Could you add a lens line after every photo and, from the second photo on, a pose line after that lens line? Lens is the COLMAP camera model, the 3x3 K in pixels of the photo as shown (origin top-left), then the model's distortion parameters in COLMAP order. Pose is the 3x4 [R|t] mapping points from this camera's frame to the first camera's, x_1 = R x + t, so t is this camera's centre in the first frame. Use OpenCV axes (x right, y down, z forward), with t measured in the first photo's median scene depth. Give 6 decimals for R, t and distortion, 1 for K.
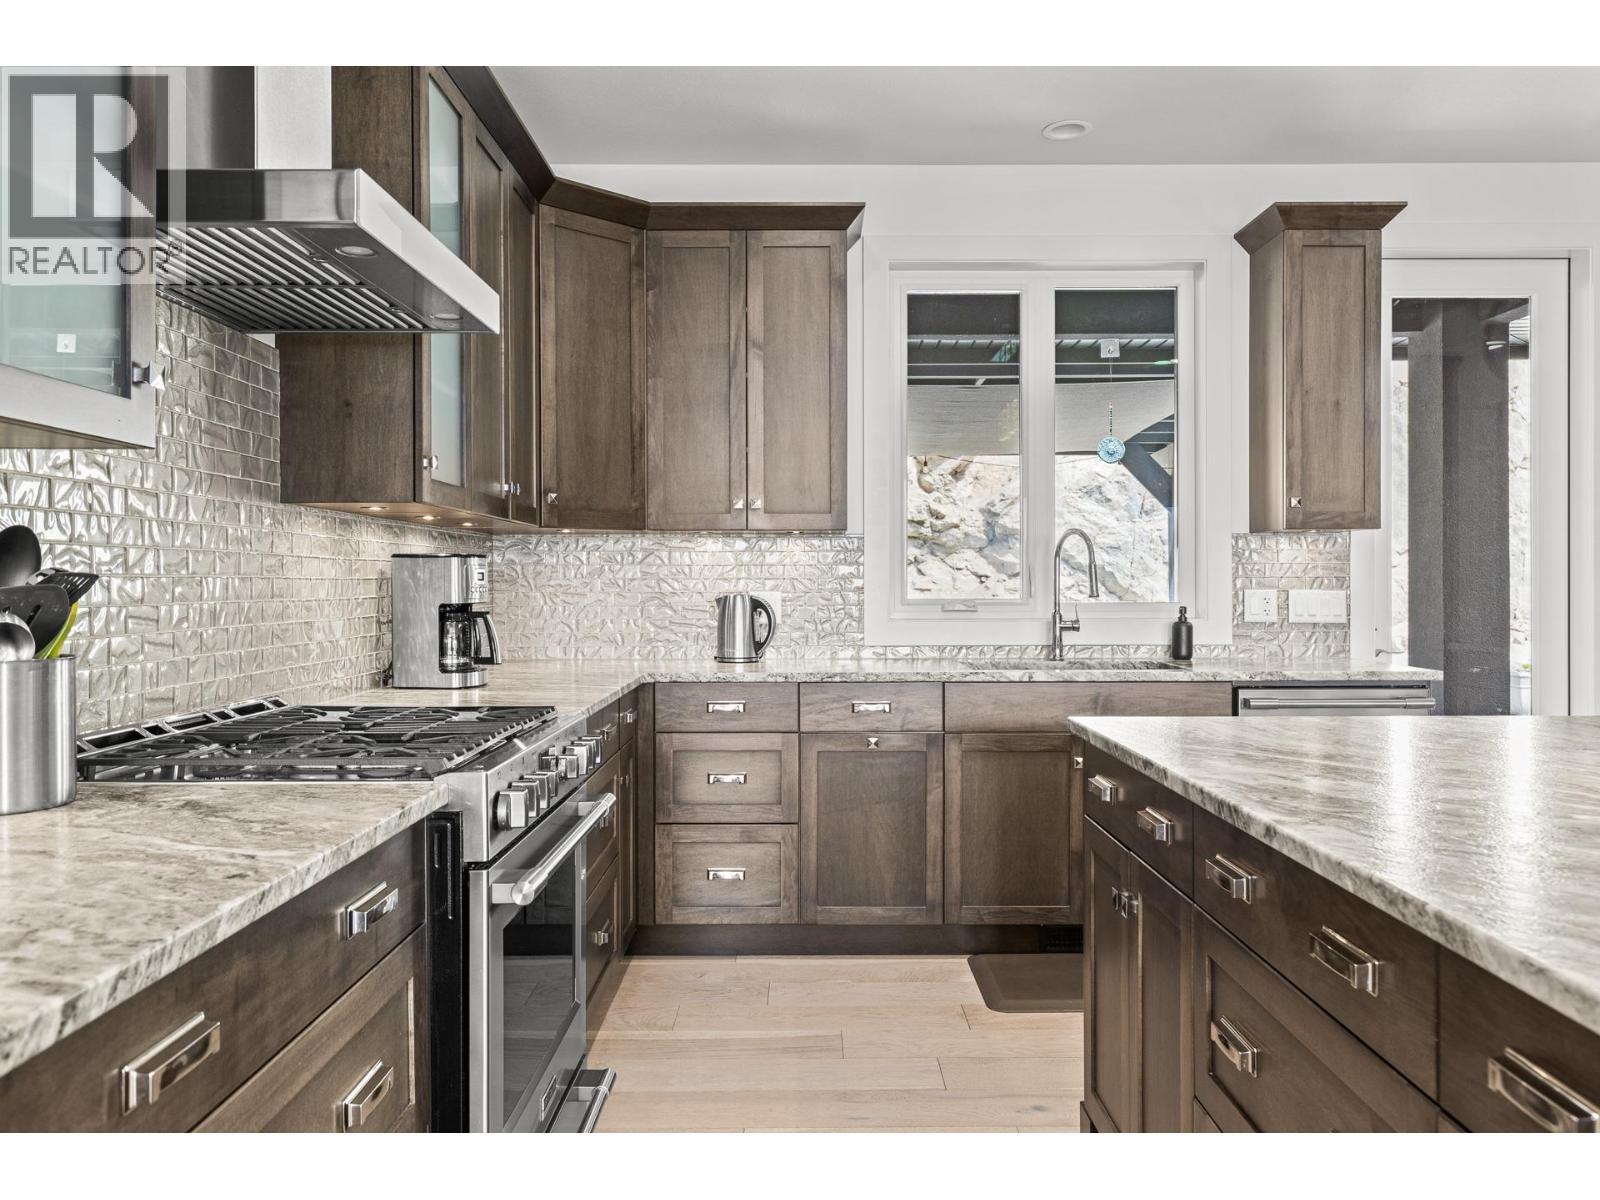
lens RADIAL K [[1202.4, 0, 800.6], [0, 1202.4, 597.6], [0, 0, 1]] dist [0.000744, -0.005003]
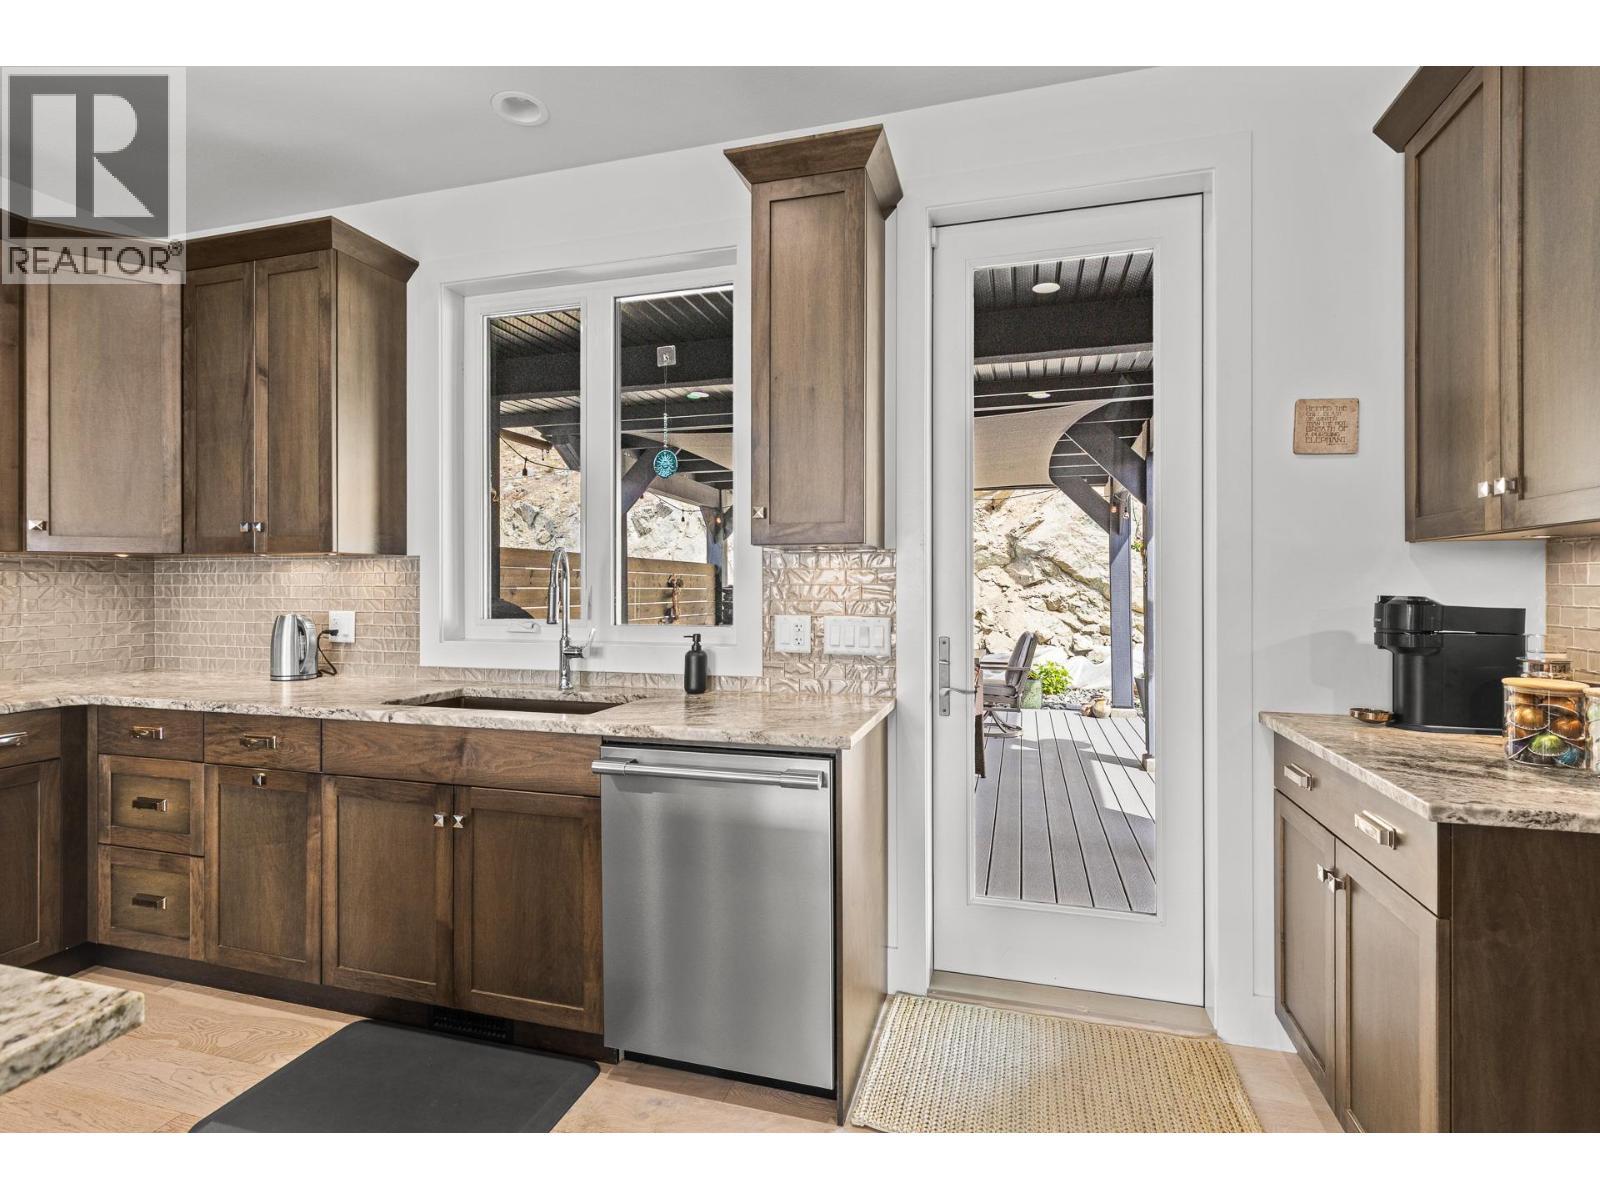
lens RADIAL K [[774.2, 0, 799.5], [0, 774.2, 592.1], [0, 0, 1]] dist [0.000737, 0.000240]
pose [[0.961257, 0.004070, -0.275623, 0.582505], [-0.005702, 0.999971, -0.005122, -0.022367], [0.275595, 0.006495, 0.961252, 0.495646]]
